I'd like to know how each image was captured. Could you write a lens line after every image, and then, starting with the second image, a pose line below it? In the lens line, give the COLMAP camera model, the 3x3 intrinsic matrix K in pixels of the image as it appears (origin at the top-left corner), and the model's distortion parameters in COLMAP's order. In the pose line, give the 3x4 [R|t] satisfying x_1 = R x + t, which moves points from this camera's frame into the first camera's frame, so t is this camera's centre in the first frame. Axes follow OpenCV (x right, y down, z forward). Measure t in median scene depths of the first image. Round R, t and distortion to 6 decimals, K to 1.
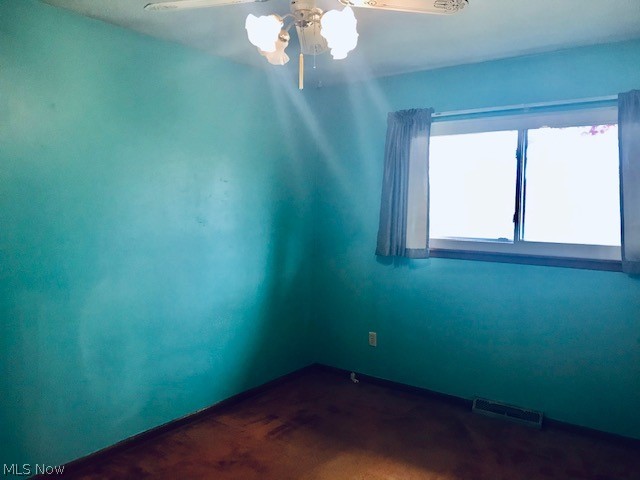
lens RADIAL K [[522.9, 0, 320.0], [0, 522.9, 240.0], [0, 0, 1]] dist [0.030481, -0.042065]
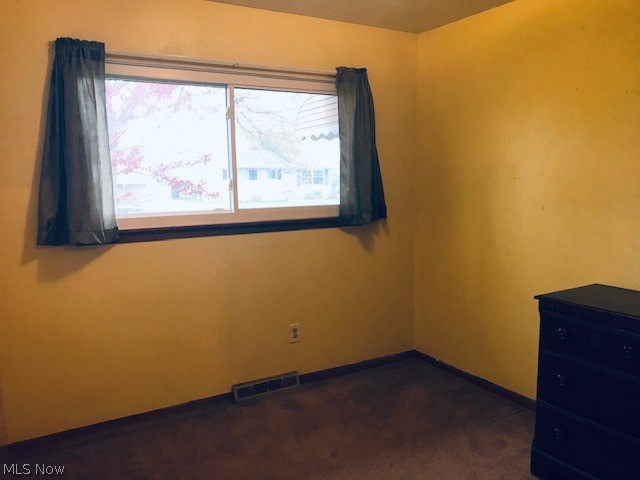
lens RADIAL K [[522.9, 0, 320.0], [0, 522.9, 240.0], [0, 0, 1]] dist [0.030481, -0.042065]
pose [[0.383769, -0.124135, 0.915048, -0.428879], [0.095004, 0.990973, 0.094591, -0.019605], [-0.918529, 0.050632, 0.392098, 0.505598]]
